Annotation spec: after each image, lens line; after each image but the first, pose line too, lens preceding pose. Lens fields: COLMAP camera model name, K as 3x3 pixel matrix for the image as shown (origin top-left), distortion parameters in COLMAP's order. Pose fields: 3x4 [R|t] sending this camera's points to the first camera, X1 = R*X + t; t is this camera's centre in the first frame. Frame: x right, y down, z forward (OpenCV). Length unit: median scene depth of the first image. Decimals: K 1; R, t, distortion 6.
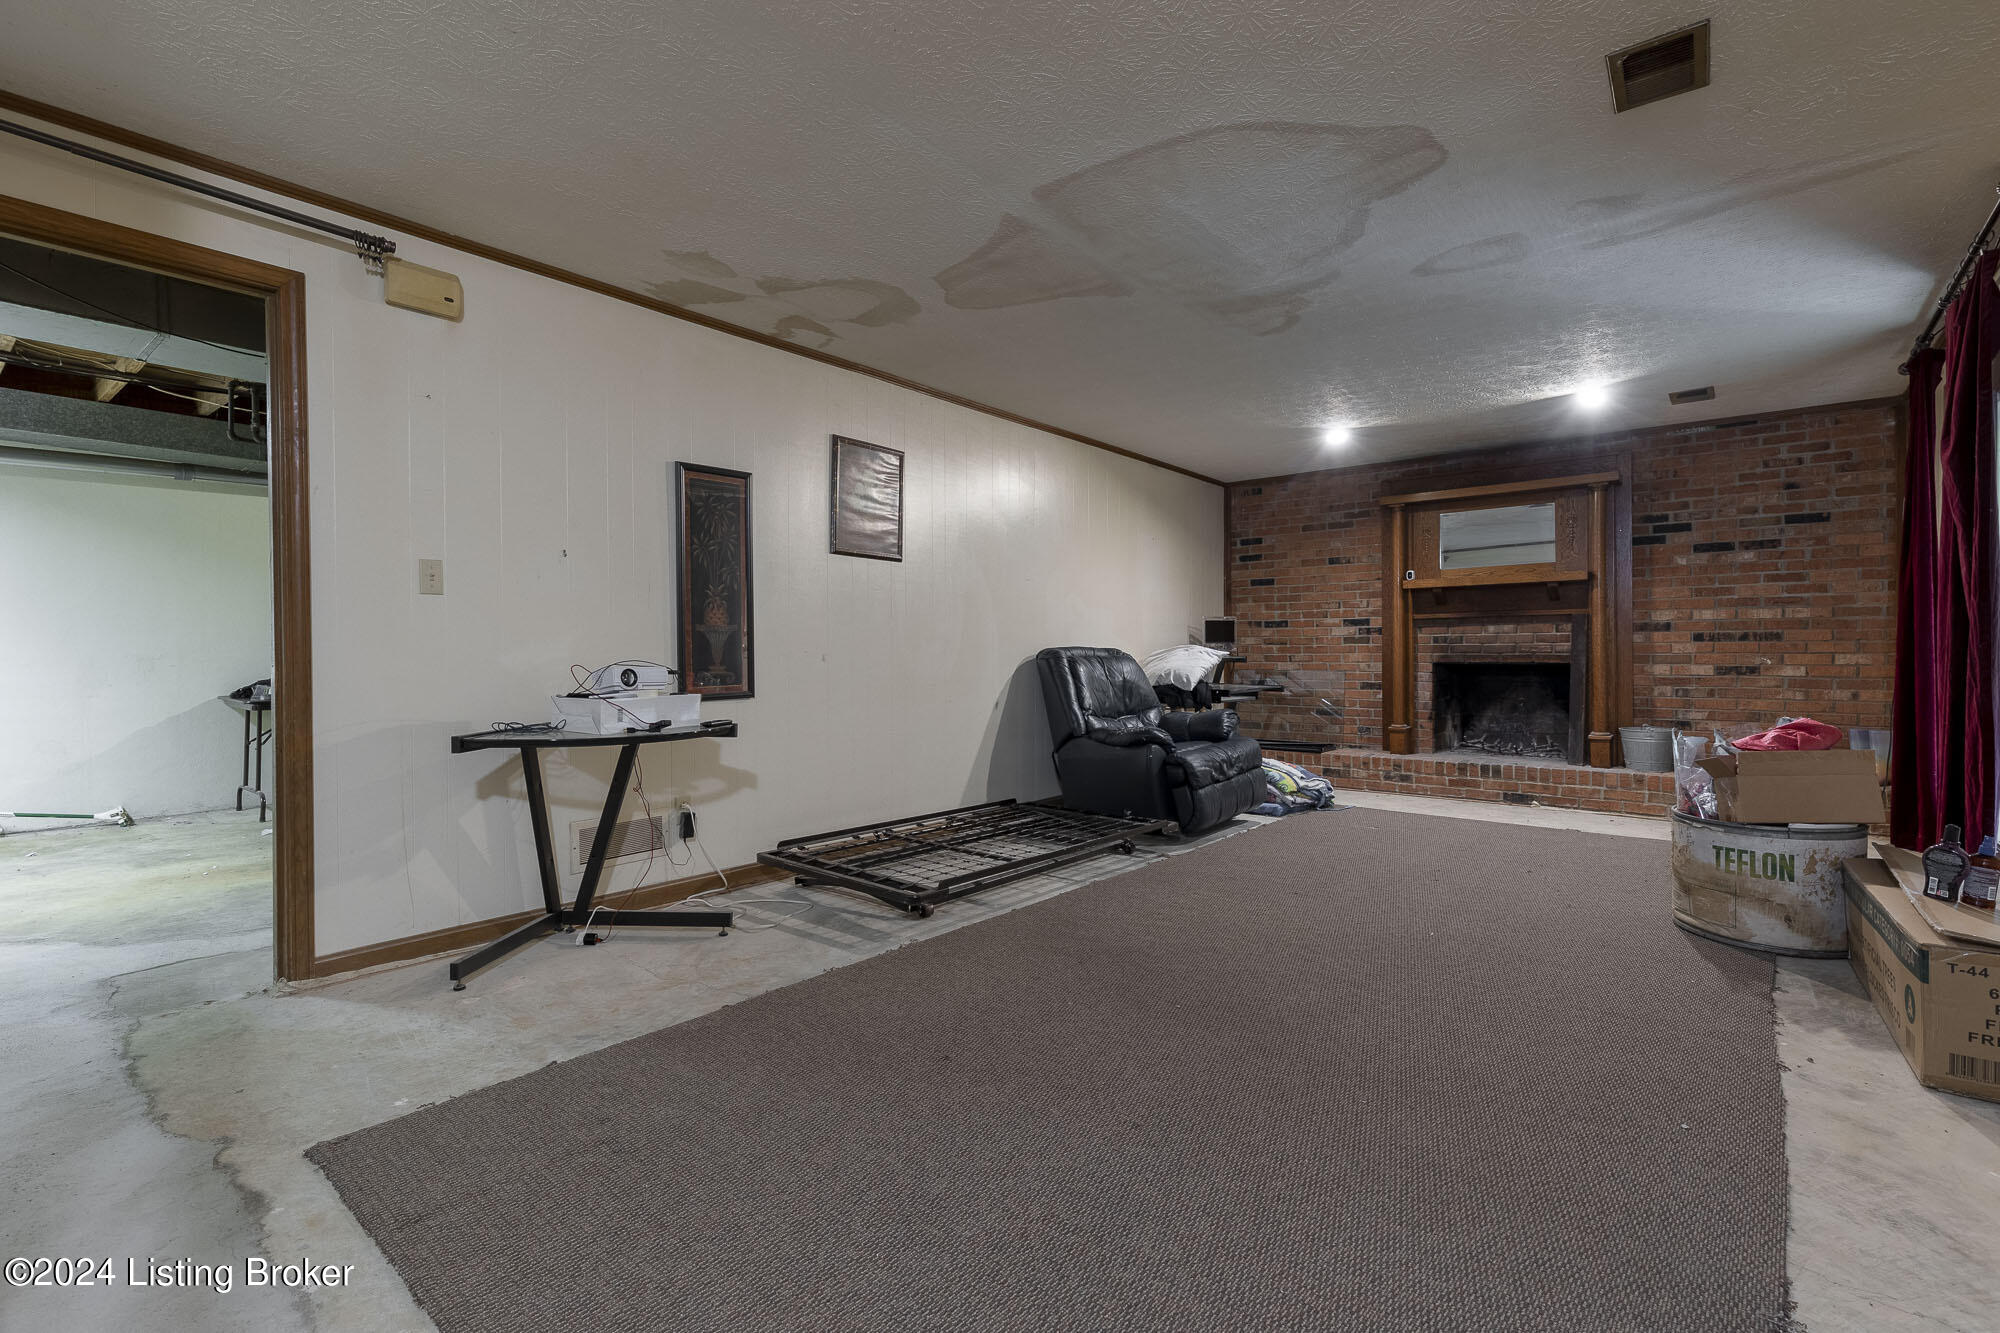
lens RADIAL K [[915.8, 0, 994.1], [0, 915.8, 660.6], [0, 0, 1]] dist [0.002232, 0.000366]
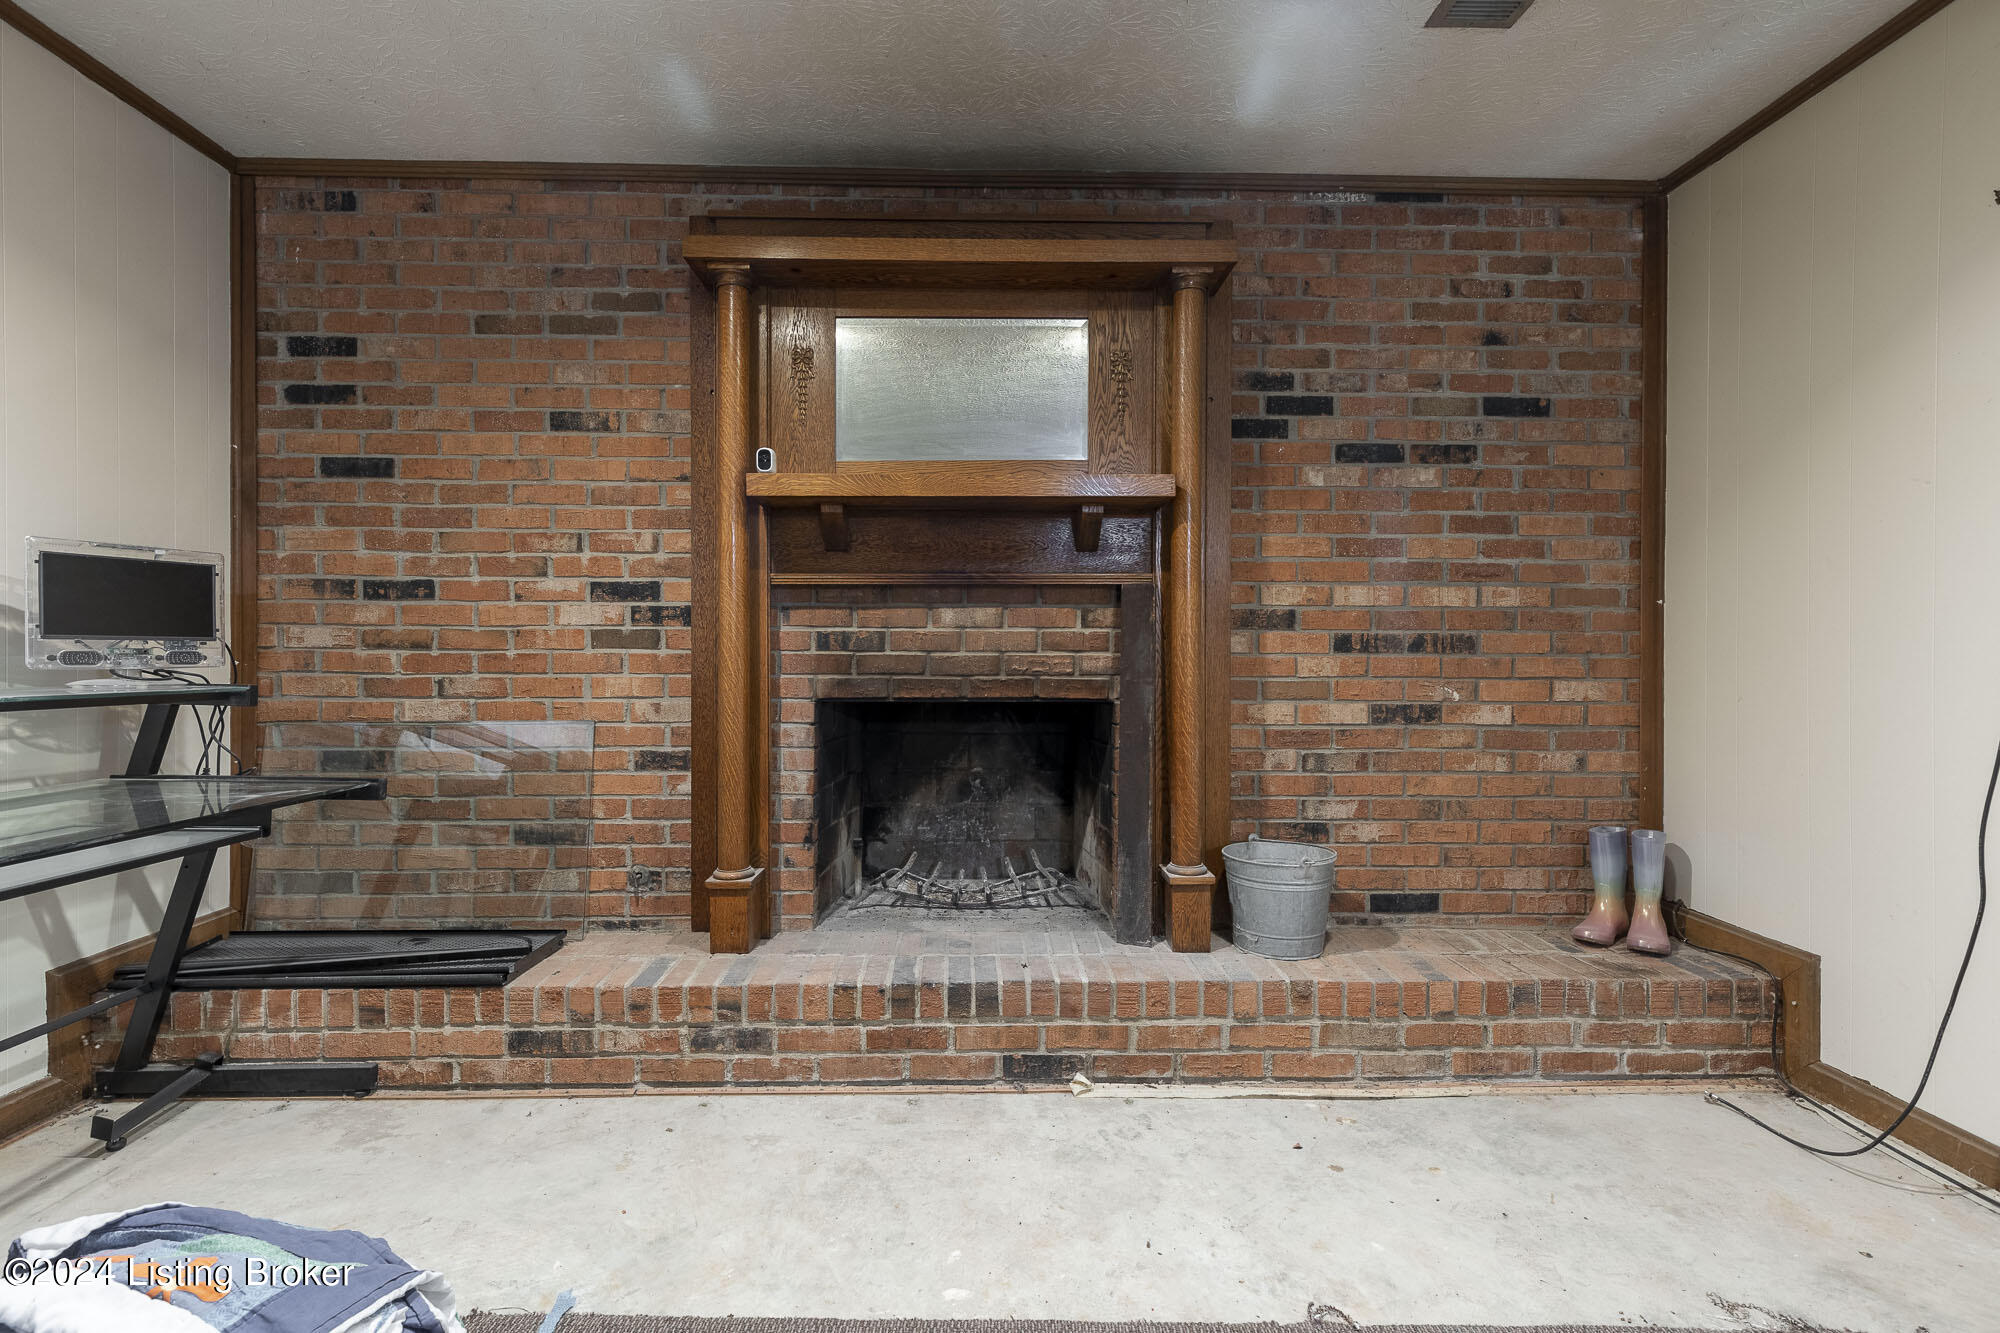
lens RADIAL K [[915.8, 0, 994.1], [0, 915.8, 660.6], [0, 0, 1]] dist [0.002232, 0.000366]
pose [[0.762523, 0.006844, 0.646925, 0.309092], [-0.000337, 0.999948, -0.010180, -0.011234], [-0.646962, 0.007544, 0.762485, 0.710997]]
